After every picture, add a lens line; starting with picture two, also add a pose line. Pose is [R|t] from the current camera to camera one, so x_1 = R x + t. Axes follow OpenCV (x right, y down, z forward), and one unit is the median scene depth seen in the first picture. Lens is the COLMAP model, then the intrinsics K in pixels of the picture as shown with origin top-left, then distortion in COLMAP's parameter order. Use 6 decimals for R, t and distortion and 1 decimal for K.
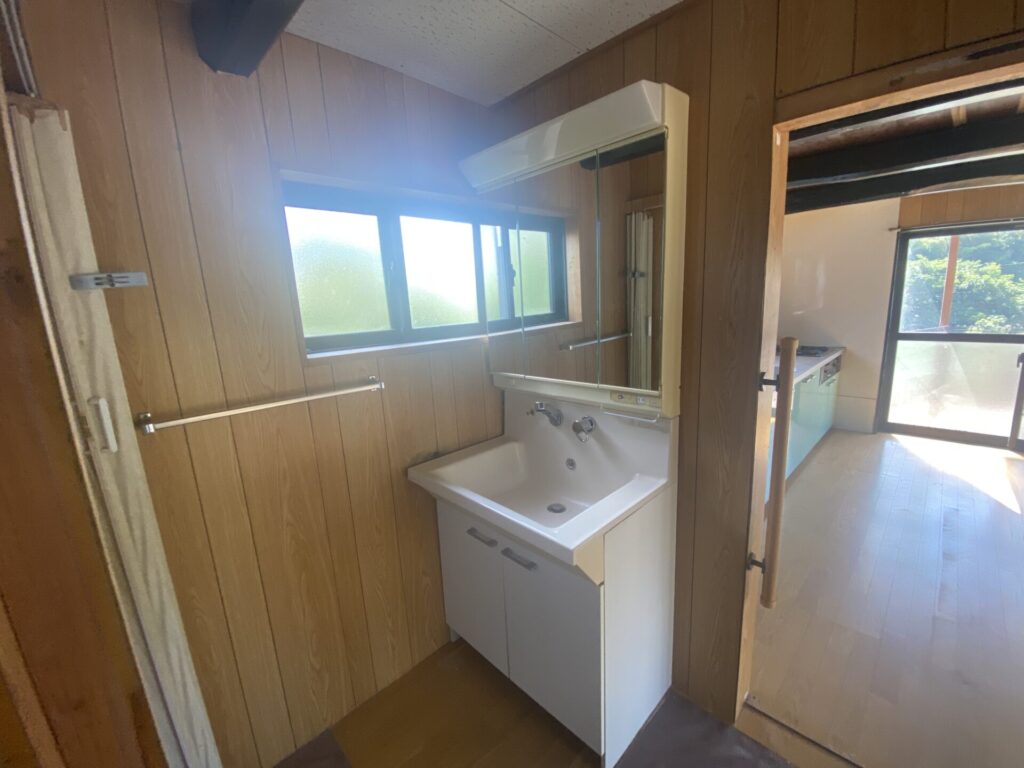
lens RADIAL K [[417.4, 0, 506.3], [0, 417.4, 385.5], [0, 0, 1]] dist [0.022533, -0.020076]
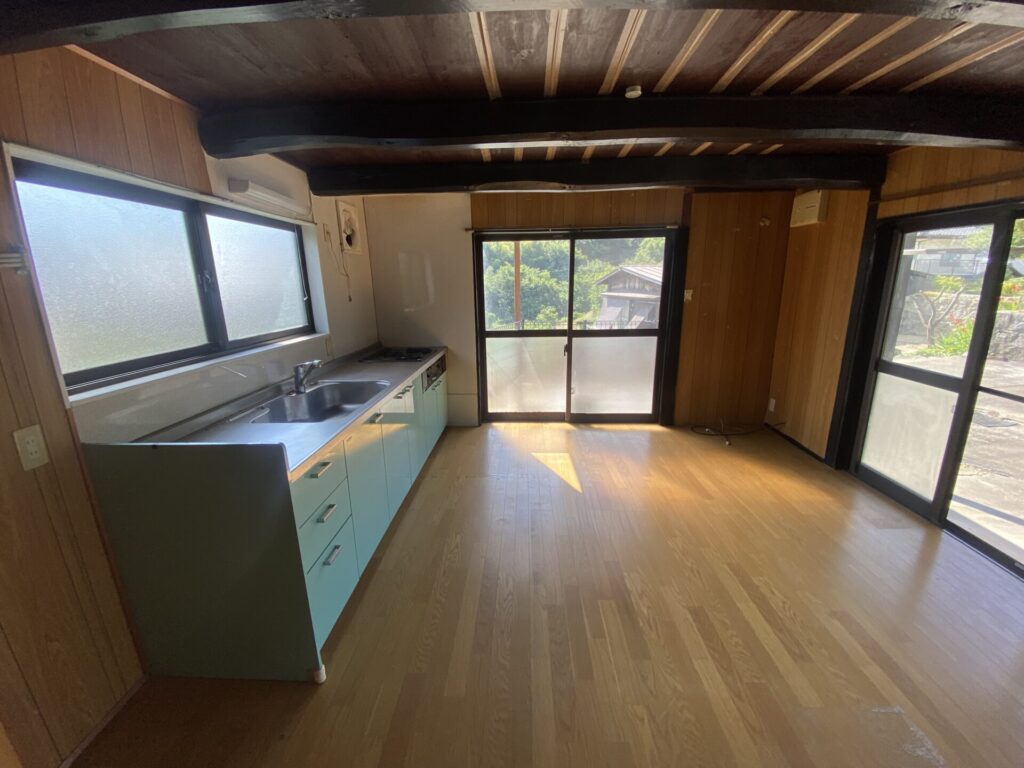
lens RADIAL K [[417.4, 0, 506.3], [0, 417.4, 385.5], [0, 0, 1]] dist [0.022533, -0.020076]
pose [[0.725771, -0.124324, 0.676609, 0.233000], [0.107908, 0.991933, 0.066515, -0.051378], [-0.679421, 0.024737, 0.733332, 0.183940]]
